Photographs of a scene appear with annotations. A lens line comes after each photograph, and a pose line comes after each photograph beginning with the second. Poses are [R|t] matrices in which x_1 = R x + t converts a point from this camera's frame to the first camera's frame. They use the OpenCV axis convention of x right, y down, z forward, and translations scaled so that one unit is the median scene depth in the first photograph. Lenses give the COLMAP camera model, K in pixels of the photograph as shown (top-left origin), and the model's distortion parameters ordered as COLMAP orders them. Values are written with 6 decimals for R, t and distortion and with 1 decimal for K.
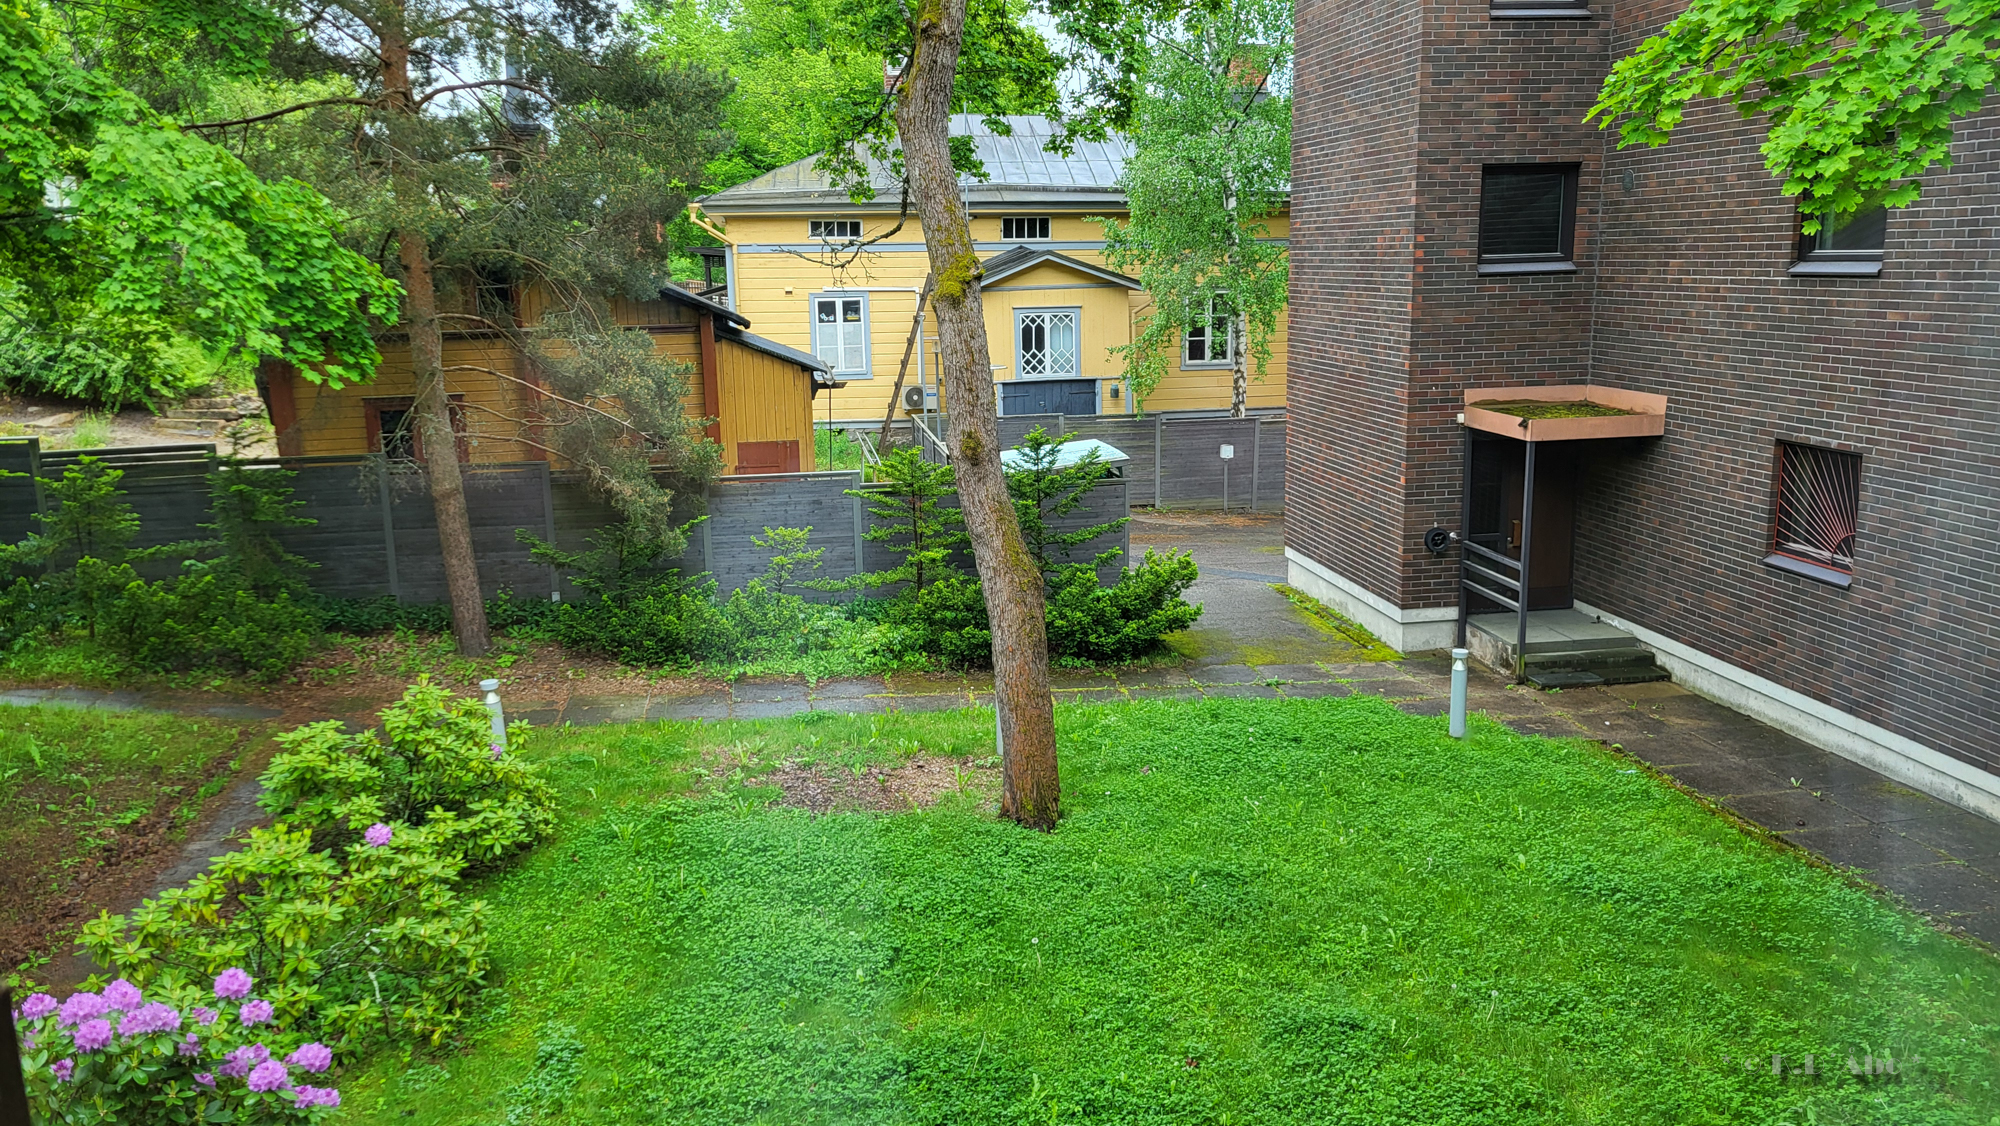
lens RADIAL K [[1523.6, 0, 1004.6], [0, 1523.6, 579.3], [0, 0, 1]] dist [0.057290, -0.017172]
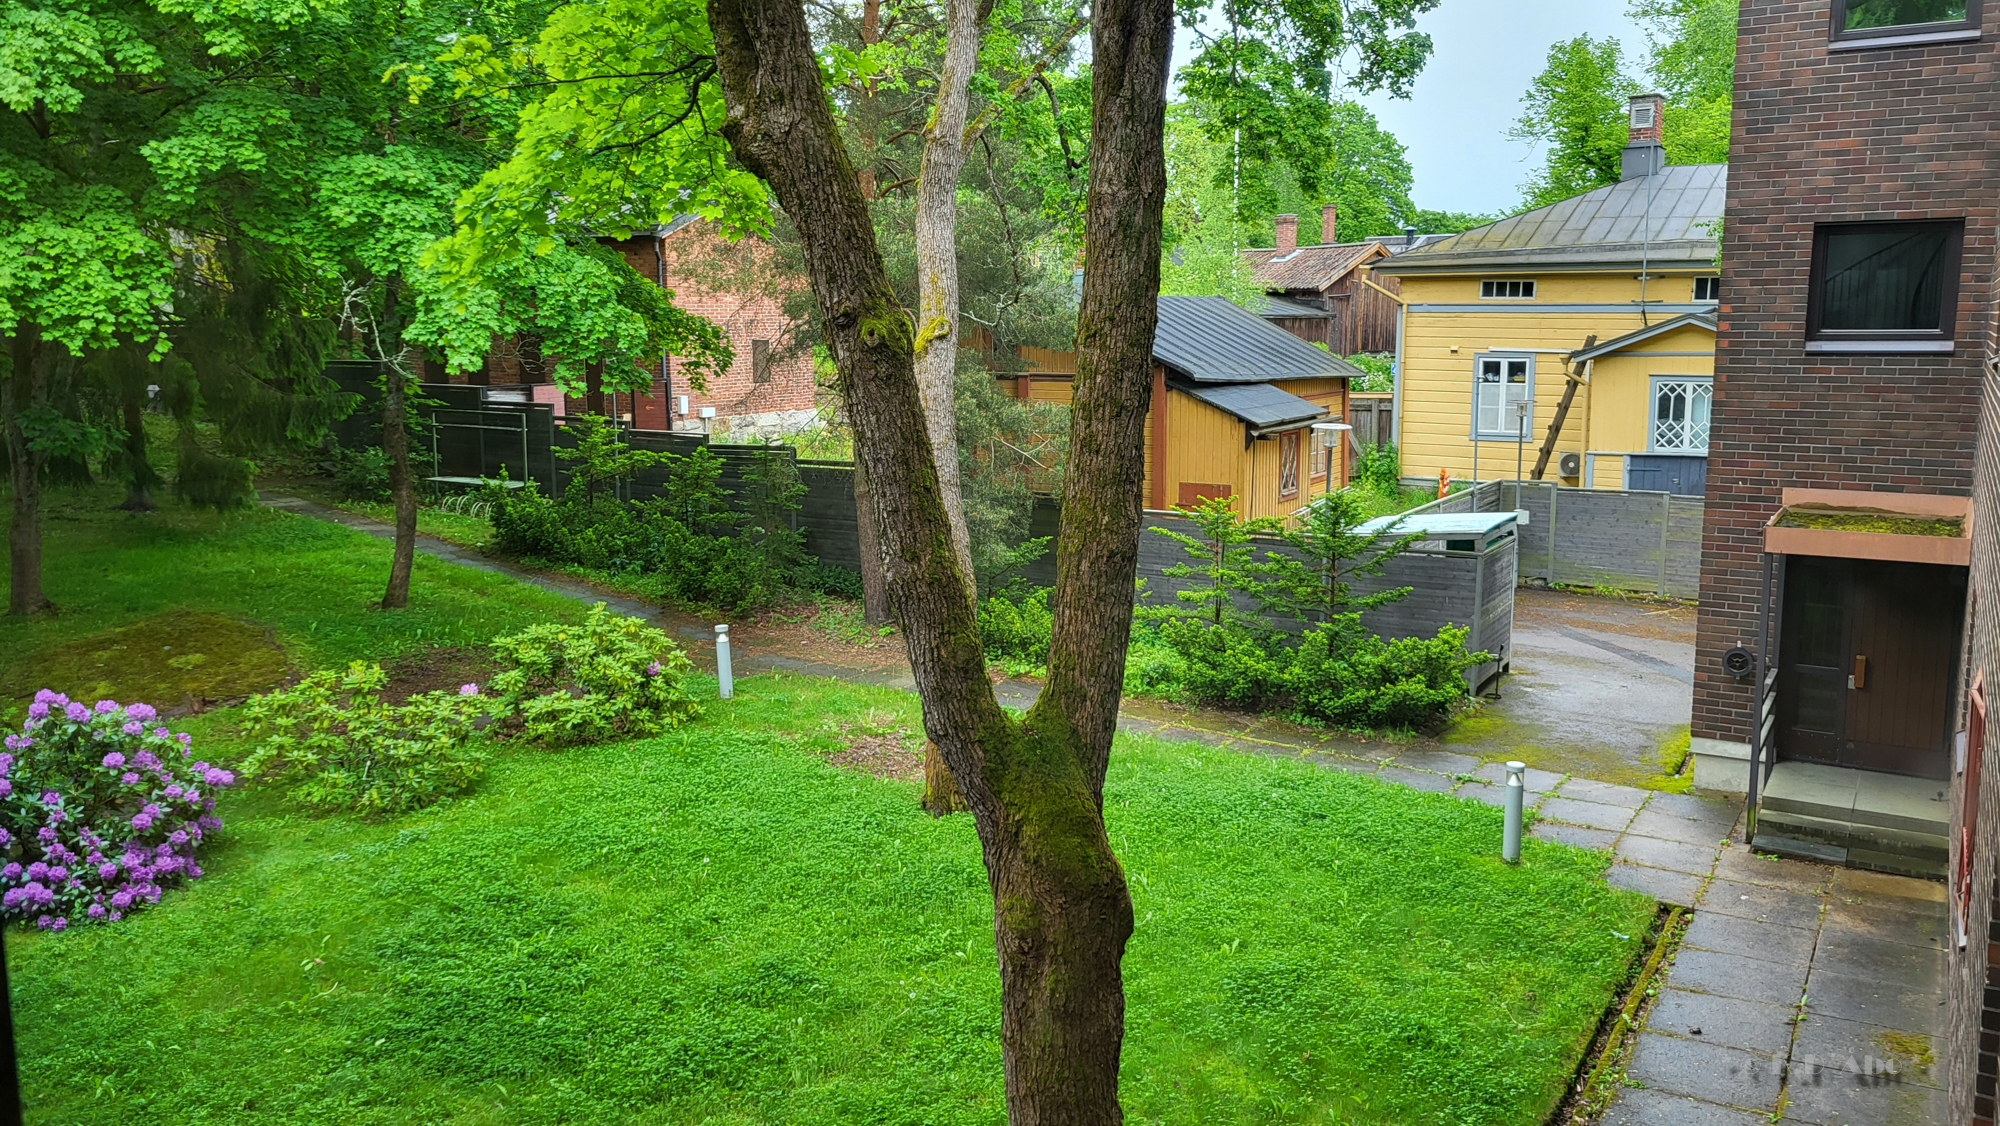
lens RADIAL K [[1523.6, 0, 1006.3], [0, 1523.6, 554.8], [0, 0, 1]] dist [0.057290, -0.017172]
pose [[0.766008, 0.118965, -0.631728, 0.514477], [-0.150118, 0.988659, 0.004153, -0.027527], [0.625057, 0.091653, 0.775179, 0.083743]]
